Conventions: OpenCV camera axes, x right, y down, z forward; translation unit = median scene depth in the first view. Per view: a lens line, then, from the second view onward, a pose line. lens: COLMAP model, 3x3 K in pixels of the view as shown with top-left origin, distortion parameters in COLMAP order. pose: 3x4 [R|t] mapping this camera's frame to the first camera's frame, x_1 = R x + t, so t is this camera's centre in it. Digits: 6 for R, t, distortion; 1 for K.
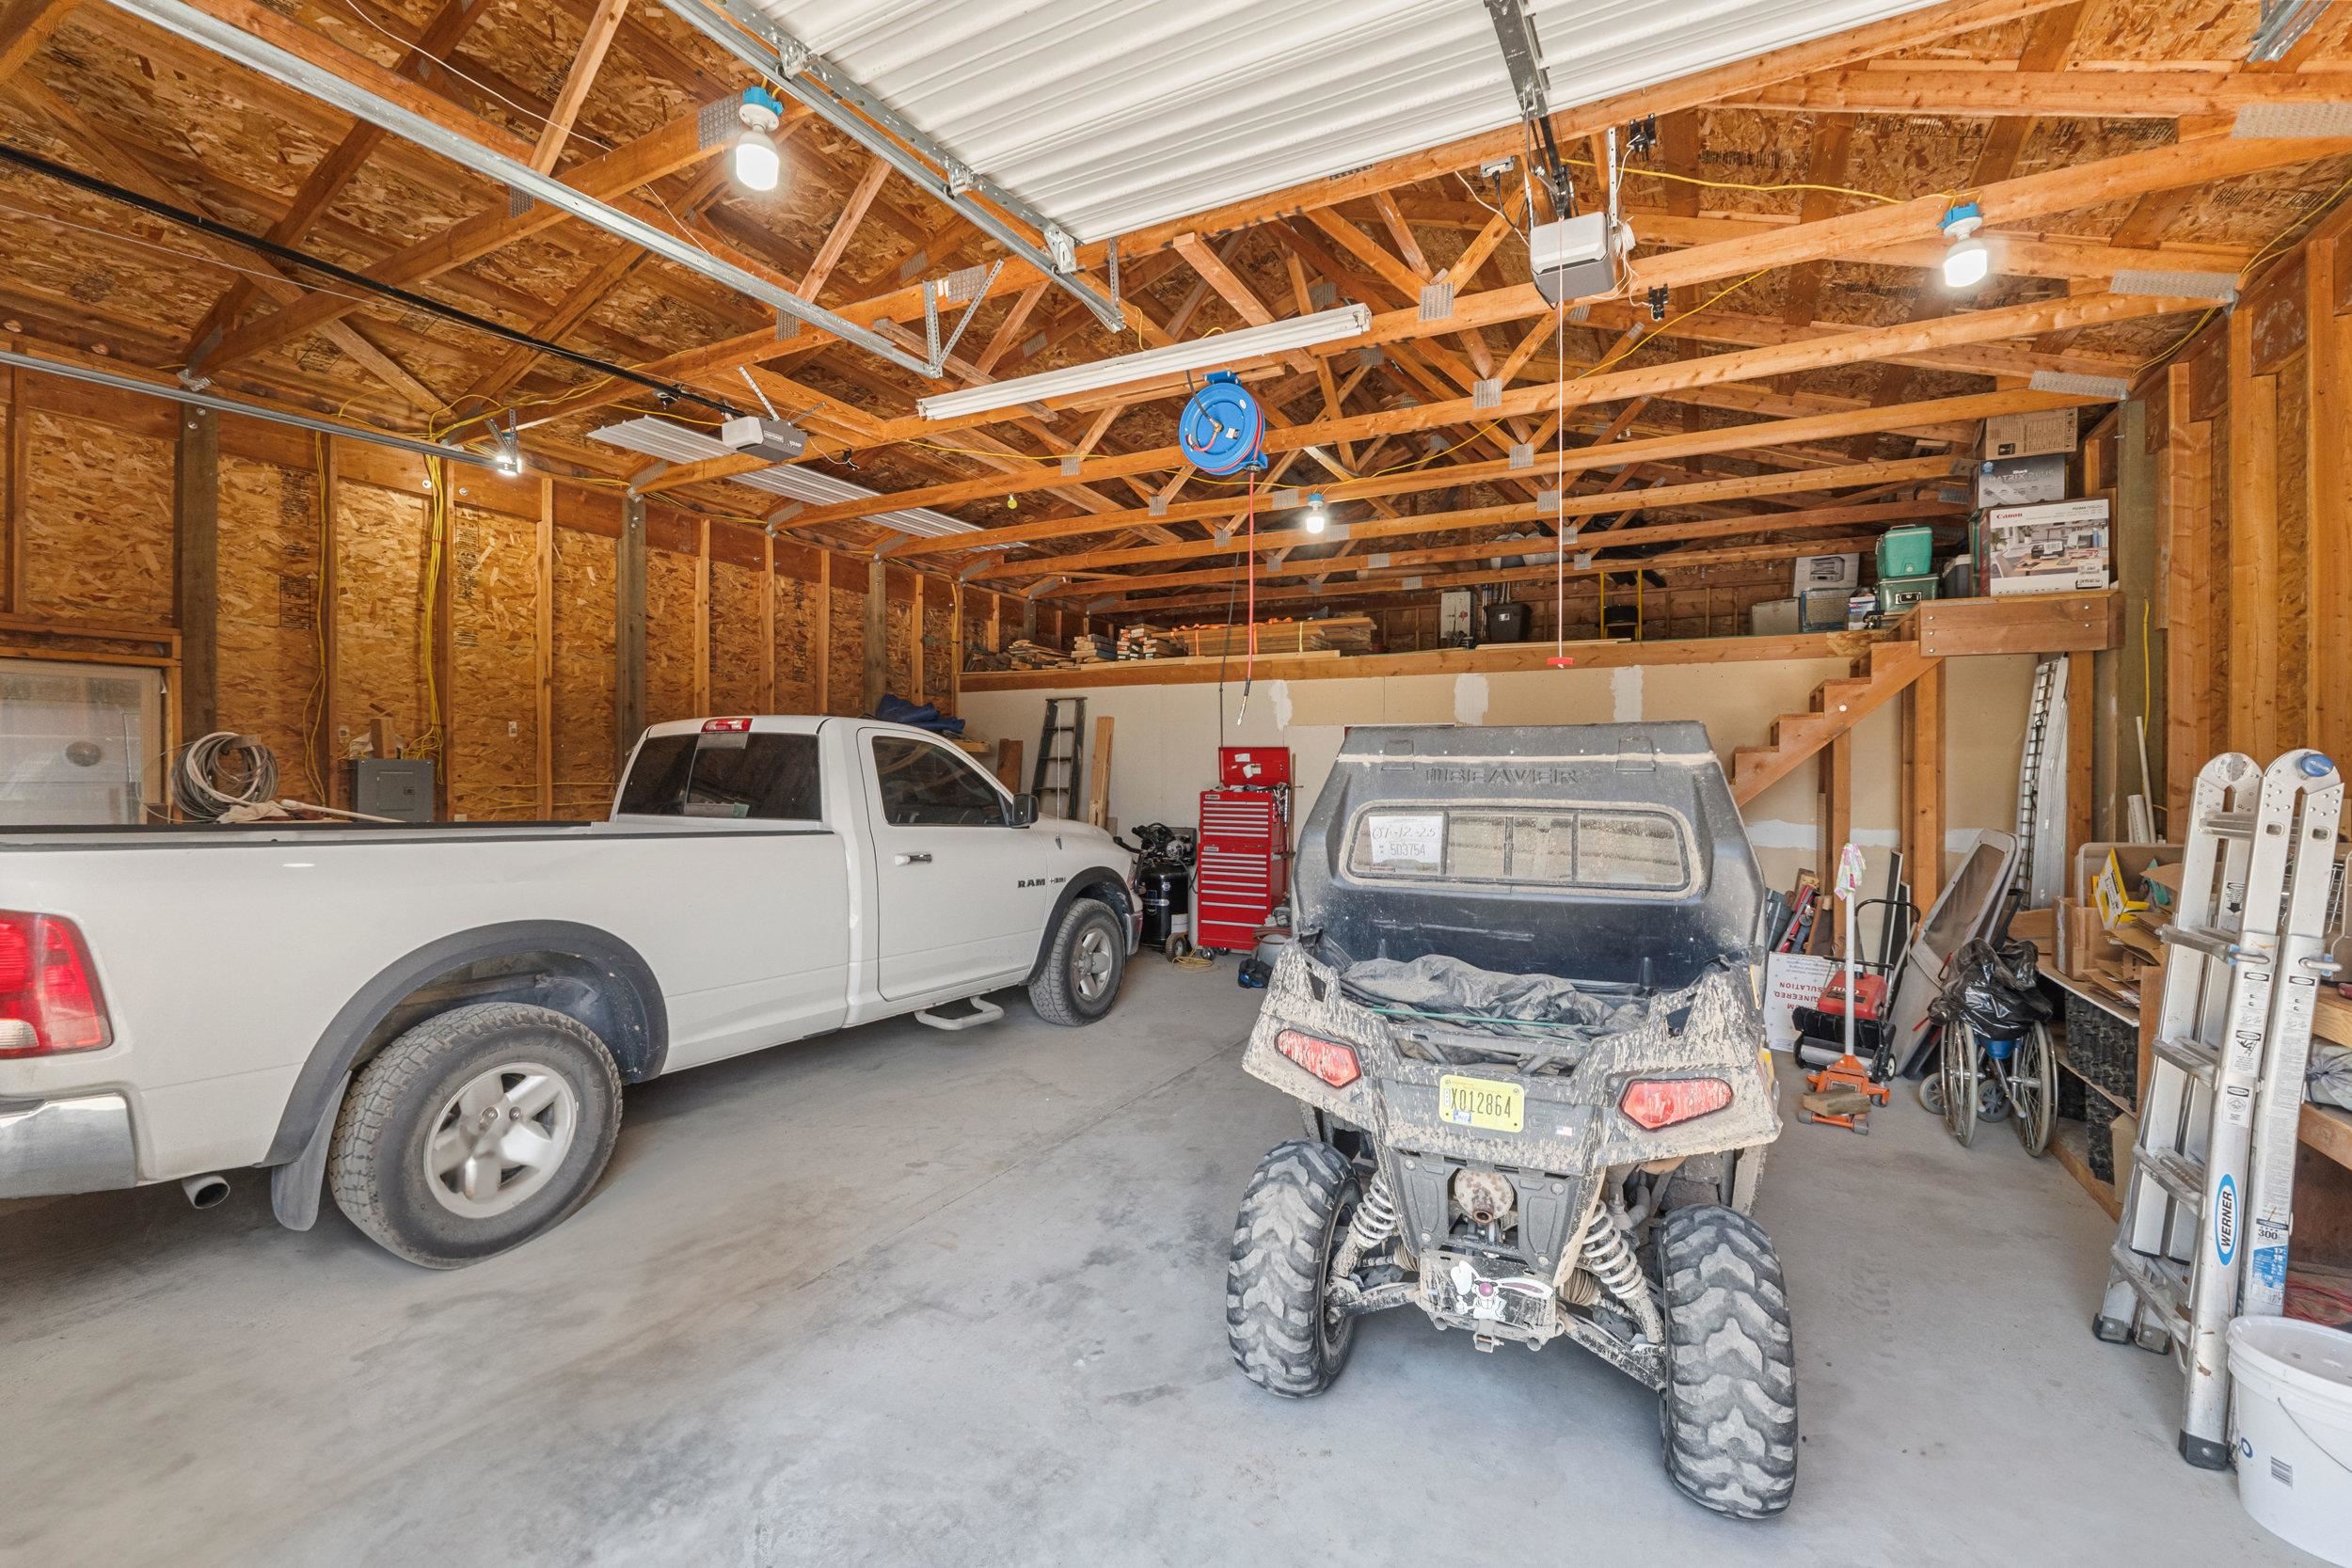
lens RADIAL K [[988.4, 0, 1181.8], [0, 988.4, 778.3], [0, 0, 1]] dist [-0.006786, 0.000021]
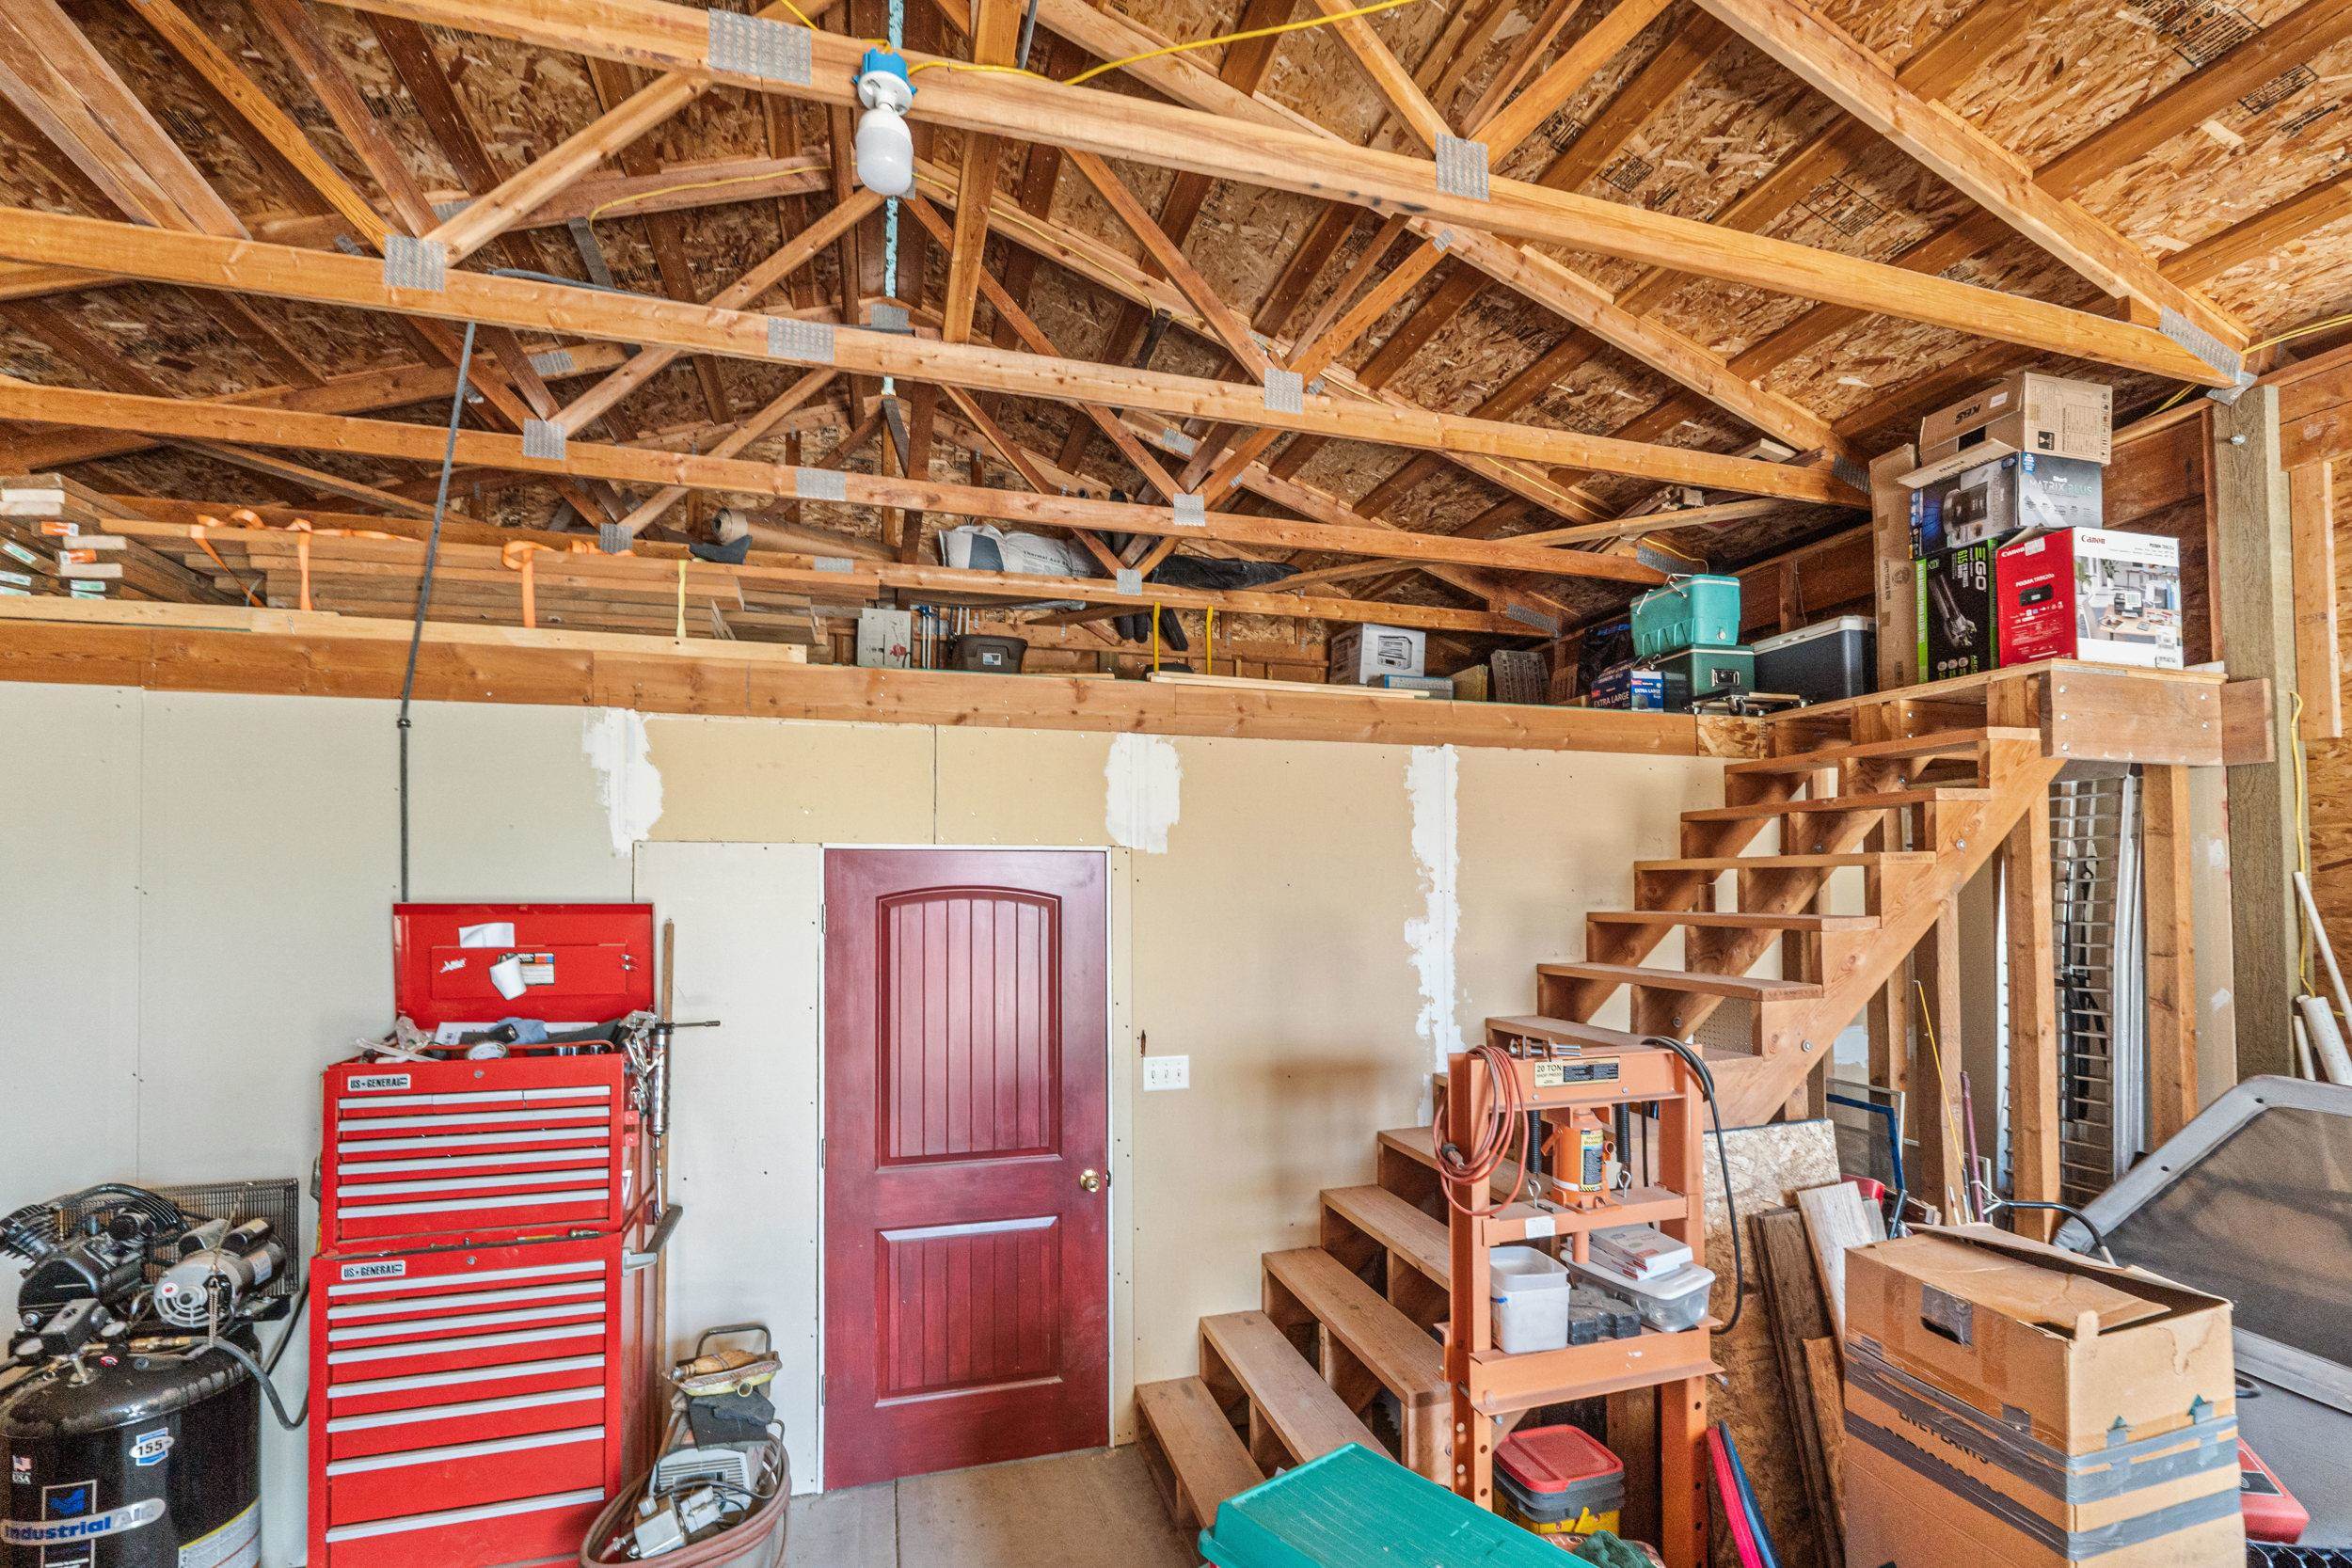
lens RADIAL K [[988.4, 0, 1147.5], [0, 988.4, 858.8], [0, 0, 1]] dist [-0.006786, 0.000021]
pose [[0.724871, 0.011066, 0.688796, -0.004821], [0.008718, 0.999644, -0.025235, -0.036845], [-0.688829, 0.024297, 0.724516, 0.623272]]
